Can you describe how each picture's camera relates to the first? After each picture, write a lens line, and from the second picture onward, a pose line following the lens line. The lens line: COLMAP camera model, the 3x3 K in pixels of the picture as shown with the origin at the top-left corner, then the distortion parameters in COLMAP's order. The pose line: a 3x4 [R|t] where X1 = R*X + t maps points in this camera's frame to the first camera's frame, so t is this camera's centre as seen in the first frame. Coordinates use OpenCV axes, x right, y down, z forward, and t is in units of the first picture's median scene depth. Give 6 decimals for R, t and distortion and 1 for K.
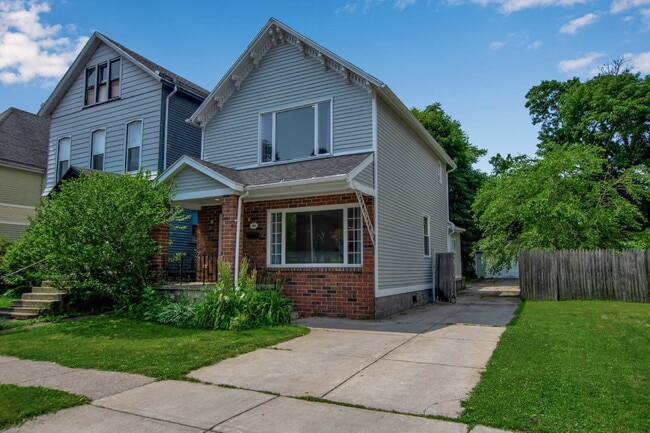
lens RADIAL K [[429.3, 0, 327.2], [0, 429.3, 215.1], [0, 0, 1]] dist [-0.007687, 0.013463]
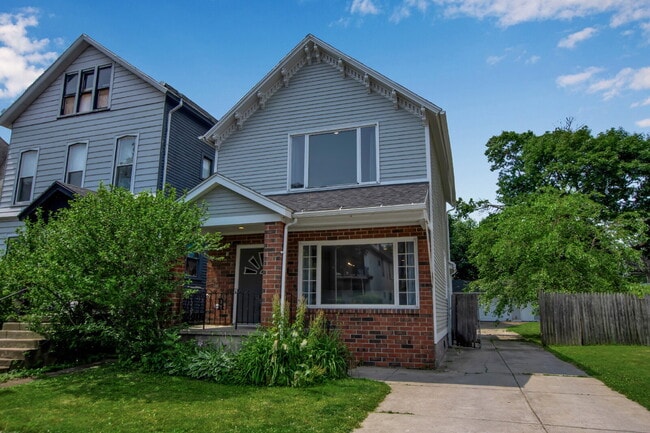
lens RADIAL K [[429.3, 0, 326.9], [0, 429.3, 215.9], [0, 0, 1]] dist [-0.007687, 0.013463]
pose [[0.987513, 0.042195, 0.151782, -0.212563], [-0.028280, 0.995293, -0.092693, 0.014466], [-0.154978, 0.087243, 0.984058, 0.115680]]
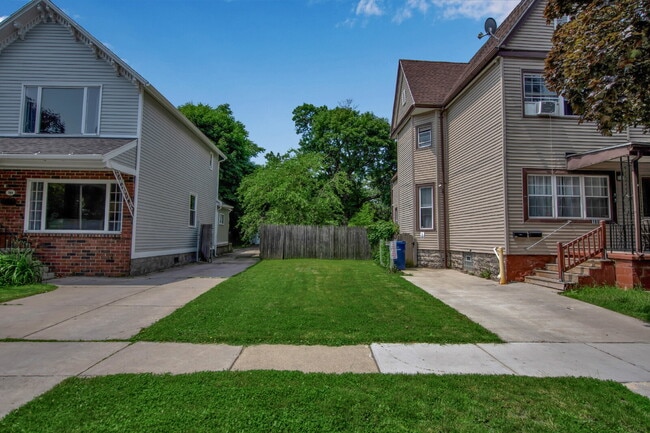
lens RADIAL K [[344.9, 0, 325.7], [0, 344.9, 215.8], [0, 0, 1]] dist [-0.026252, 0.006680]
pose [[0.872474, 0.042317, 0.486824, 0.096635], [-0.072947, 0.996359, 0.044125, -0.010899], [-0.483185, -0.074010, 0.872385, -0.089041]]
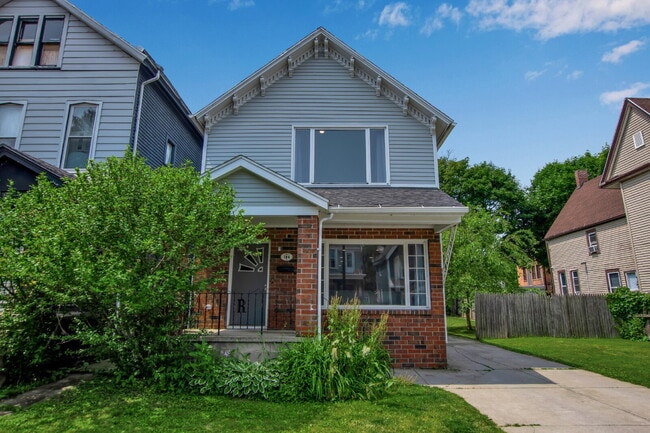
lens RADIAL K [[384.1, 0, 326.2], [0, 384.1, 217.2], [0, 0, 1]] dist [-0.011413, 0.004215]
pose [[0.891134, 0.108194, 0.440652, -0.425180], [-0.063313, 0.991304, -0.115357, 0.028947], [-0.449301, 0.074900, 0.890235, 0.302412]]
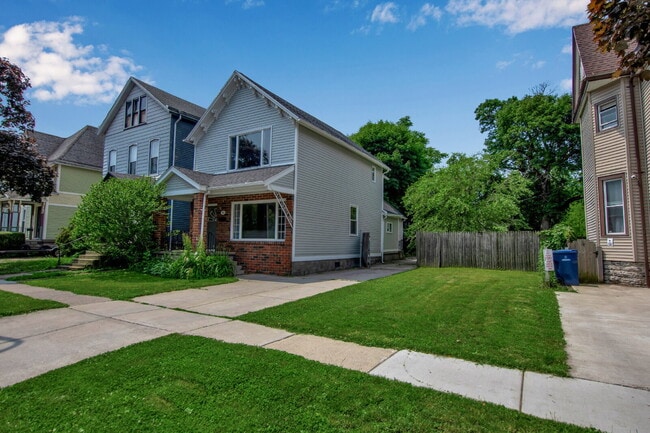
lens RADIAL K [[344.9, 0, 328.1], [0, 344.9, 214.6], [0, 0, 1]] dist [-0.026252, 0.006680]
pose [[0.998060, 0.010663, -0.061347, 0.259884], [-0.008172, 0.999138, 0.040710, -0.019947], [0.061728, -0.040130, 0.997286, -0.163194]]
